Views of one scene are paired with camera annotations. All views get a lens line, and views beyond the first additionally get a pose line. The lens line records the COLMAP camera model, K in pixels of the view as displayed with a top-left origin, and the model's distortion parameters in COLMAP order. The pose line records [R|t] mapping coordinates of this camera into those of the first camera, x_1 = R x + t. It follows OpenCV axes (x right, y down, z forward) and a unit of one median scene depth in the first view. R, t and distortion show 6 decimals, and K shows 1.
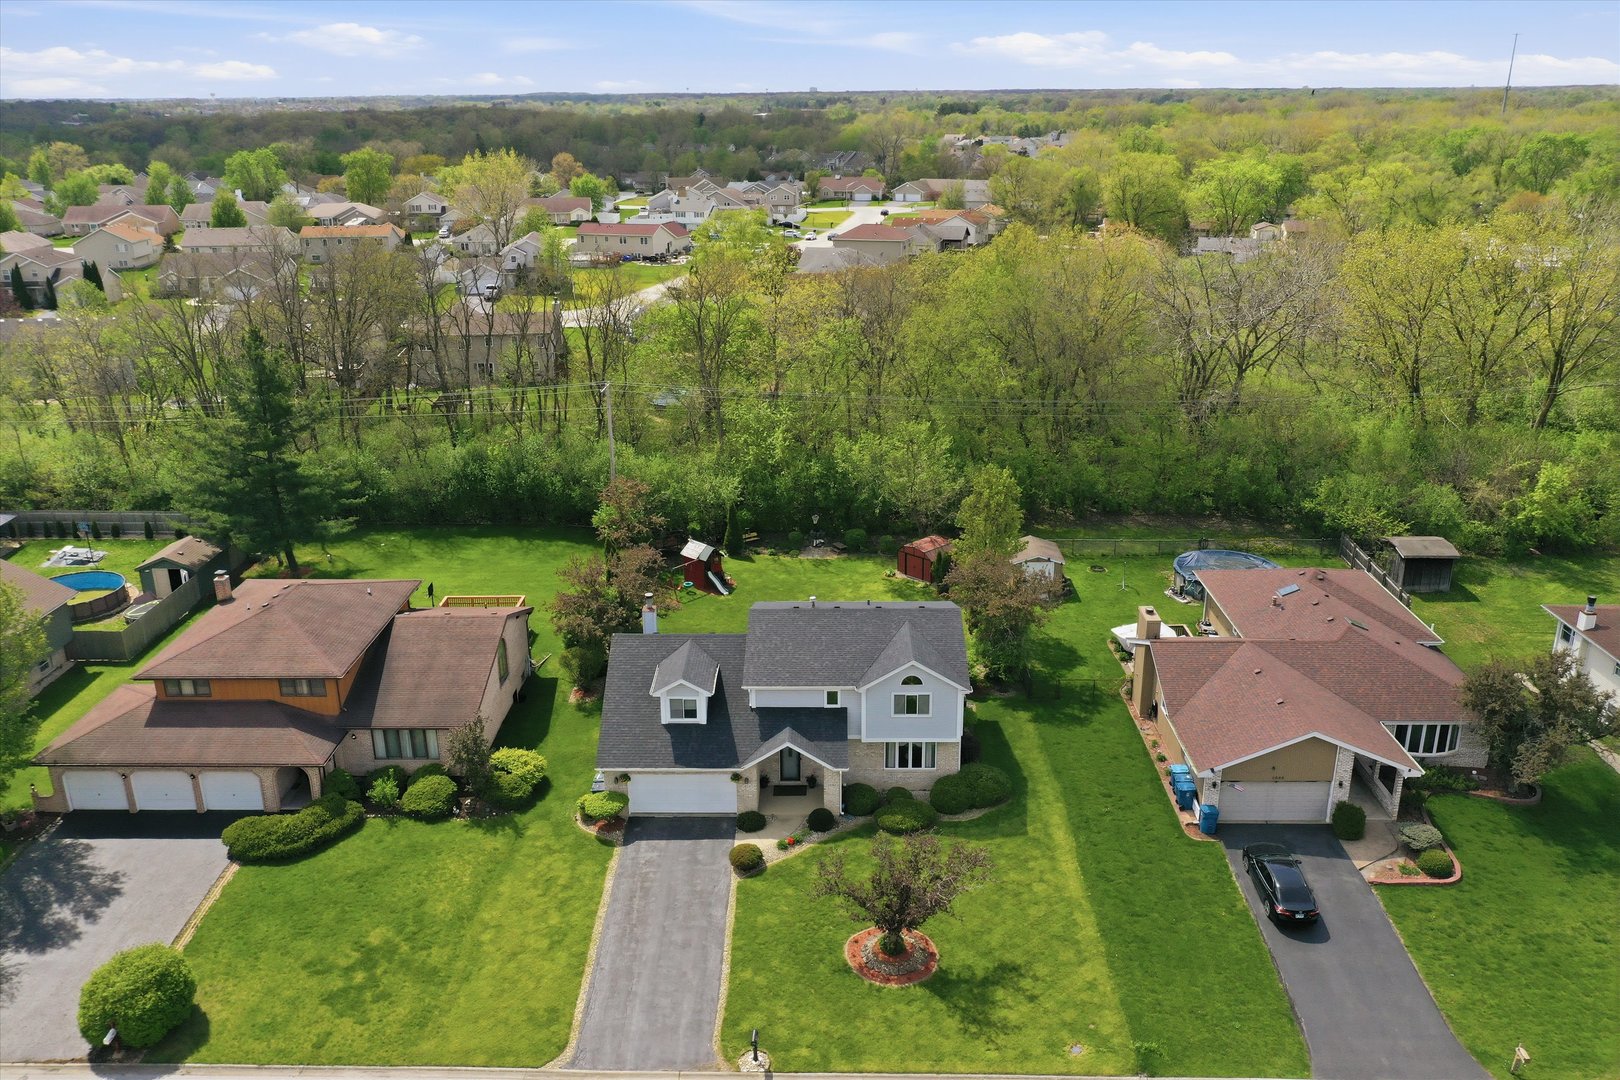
lens RADIAL K [[1260.6, 0, 810.0], [0, 1260.6, 540.0], [0, 0, 1]] dist [0.002015, -0.001678]
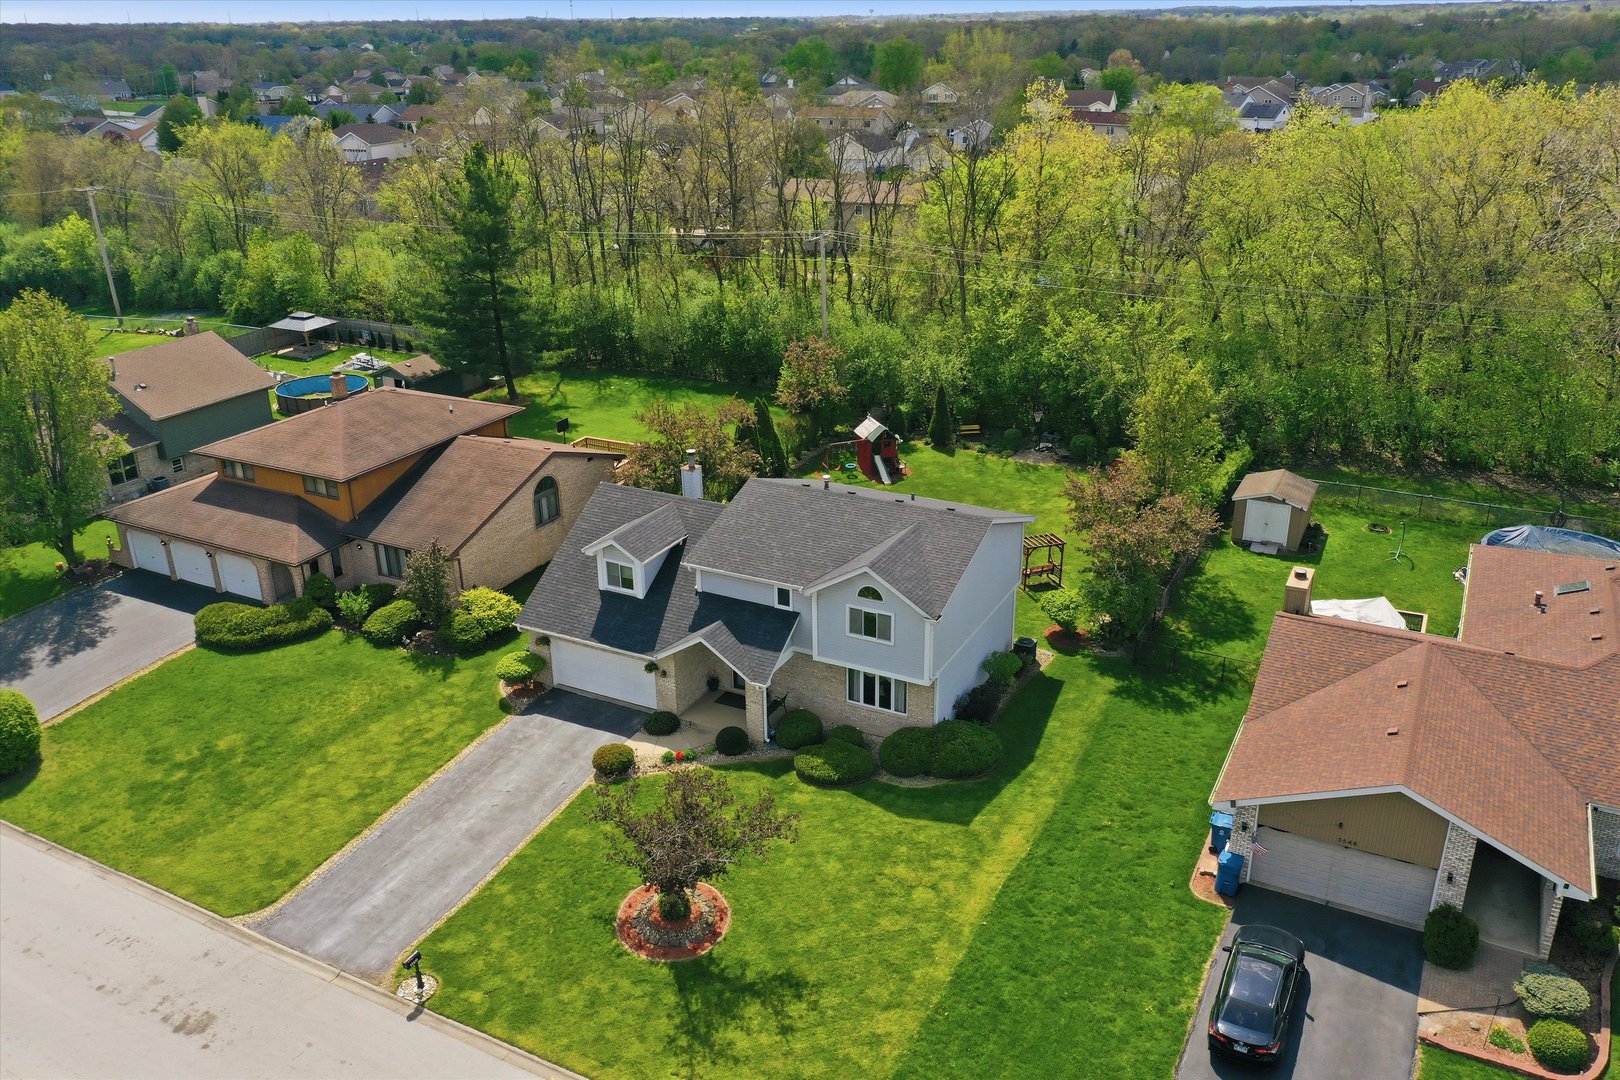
lens RADIAL K [[1260.6, 0, 810.0], [0, 1260.6, 540.0], [0, 0, 1]] dist [0.002015, -0.001678]
pose [[0.893880, 0.168179, -0.415565, 0.357832], [-0.143173, 0.985517, 0.090873, 0.015089], [0.424829, -0.021732, 0.905013, 0.288949]]
